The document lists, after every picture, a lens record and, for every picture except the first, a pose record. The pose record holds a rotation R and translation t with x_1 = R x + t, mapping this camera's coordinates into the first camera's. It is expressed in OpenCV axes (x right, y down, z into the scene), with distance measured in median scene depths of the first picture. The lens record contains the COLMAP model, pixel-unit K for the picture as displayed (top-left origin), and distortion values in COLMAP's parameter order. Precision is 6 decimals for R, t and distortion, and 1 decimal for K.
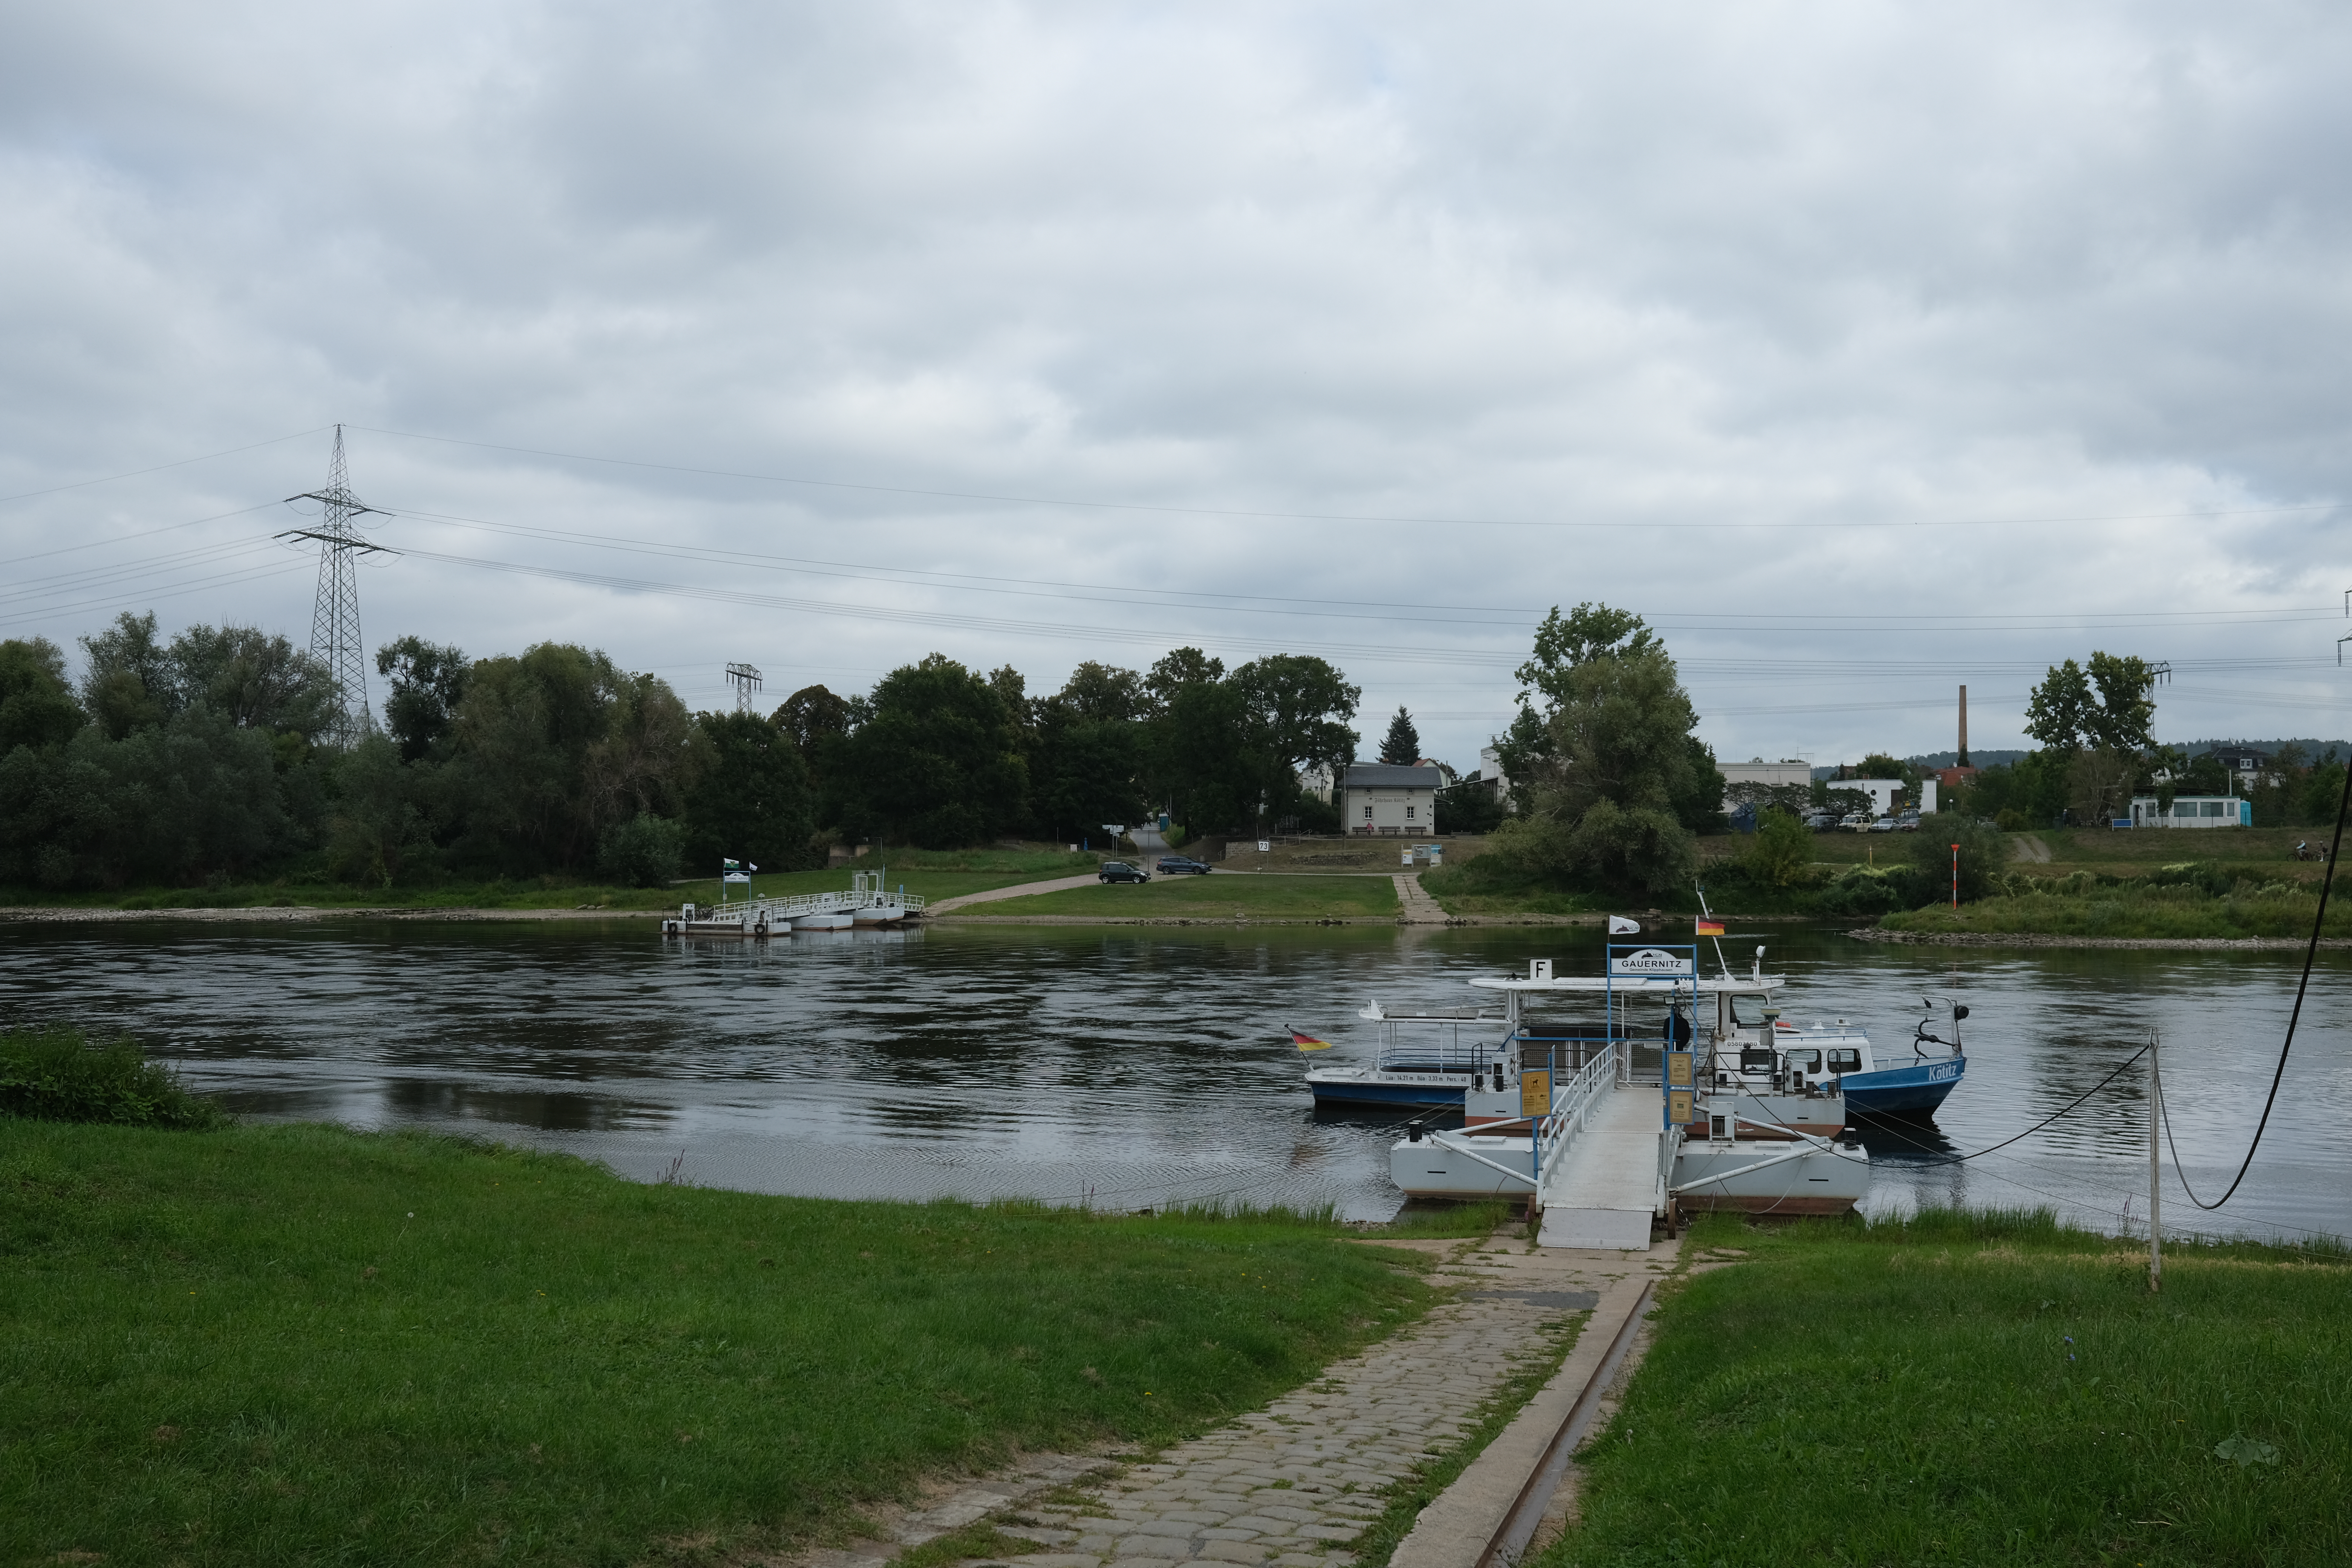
lens RADIAL K [[2365.9, 0, 1174.5], [0, 2365.9, 808.6], [0, 0, 1]] dist [-0.061546, 0.154037]
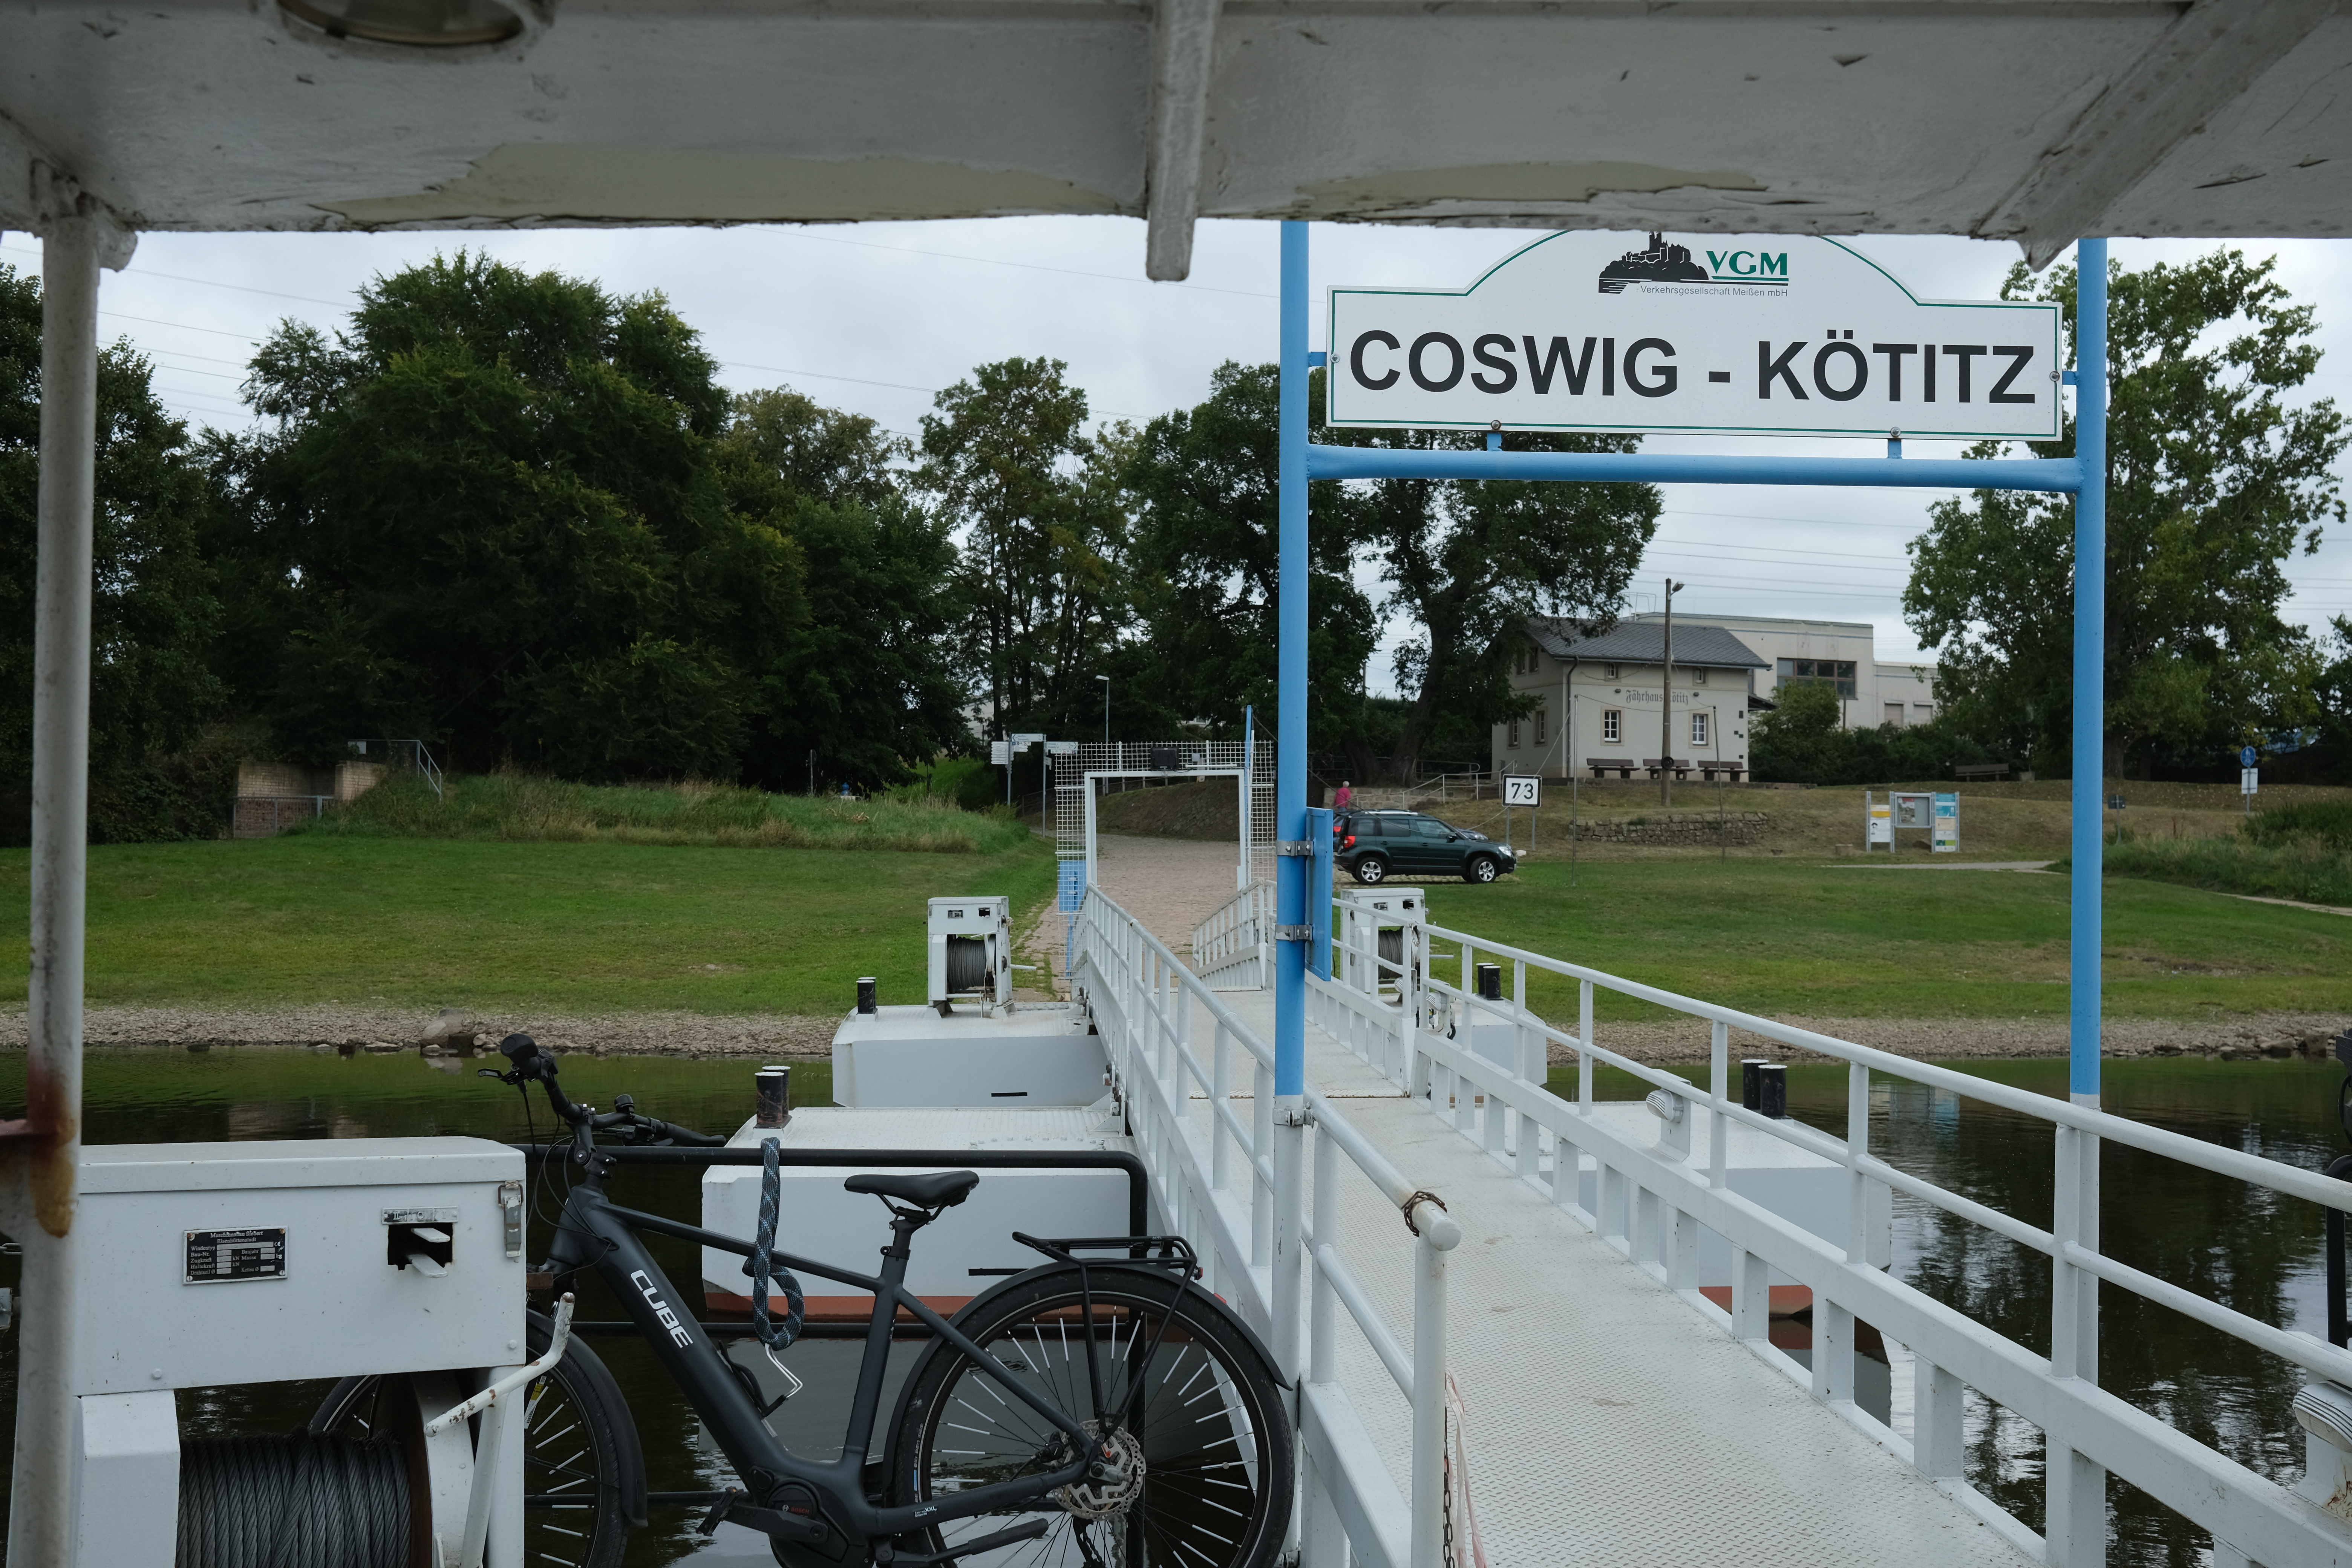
lens RADIAL K [[2452.7, 0, 1176.0], [0, 2452.7, 784.0], [0, 0, 1]] dist [0.000195, -0.030301]
pose [[0.939955, 0.020888, 0.340658, -0.140815], [-0.013114, 0.999599, -0.025108, 0.024856], [-0.341046, 0.019133, 0.939852, 0.665379]]
